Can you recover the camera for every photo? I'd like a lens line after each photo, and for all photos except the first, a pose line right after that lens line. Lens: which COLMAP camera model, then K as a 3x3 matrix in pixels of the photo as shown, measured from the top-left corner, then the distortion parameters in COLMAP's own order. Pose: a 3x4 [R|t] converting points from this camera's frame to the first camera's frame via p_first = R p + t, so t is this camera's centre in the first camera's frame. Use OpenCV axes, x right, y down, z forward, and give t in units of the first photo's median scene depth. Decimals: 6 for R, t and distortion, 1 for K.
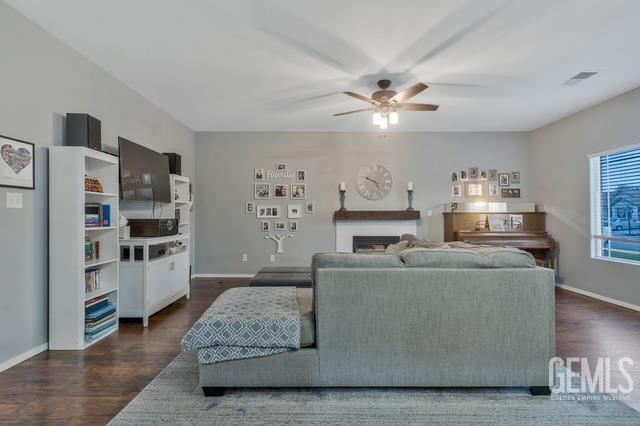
lens RADIAL K [[304.6, 0, 317.0], [0, 304.6, 213.5], [0, 0, 1]] dist [0.002597, 0.000314]
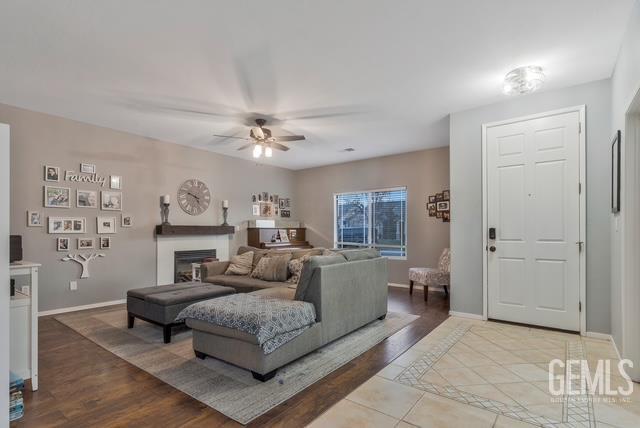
lens RADIAL K [[320.5, 0, 314.7], [0, 320.5, 234.1], [0, 0, 1]] dist [-0.000738, -0.000033]
pose [[0.604062, -0.008040, 0.796897, -0.424958], [-0.007137, 0.999854, 0.015498, 0.000080], [-0.796905, -0.015050, 0.603917, 0.032825]]
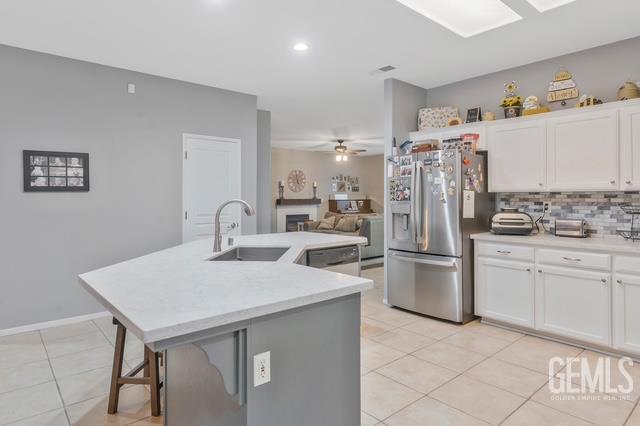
lens RADIAL K [[377.9, 0, 316.6], [0, 377.9, 202.0], [0, 0, 1]] dist [0.019380, -0.000238]
pose [[0.748677, -0.008949, 0.662874, -1.050503], [-0.004756, 0.999811, 0.018869, -0.030611], [-0.662918, -0.017279, 0.748493, -0.551570]]
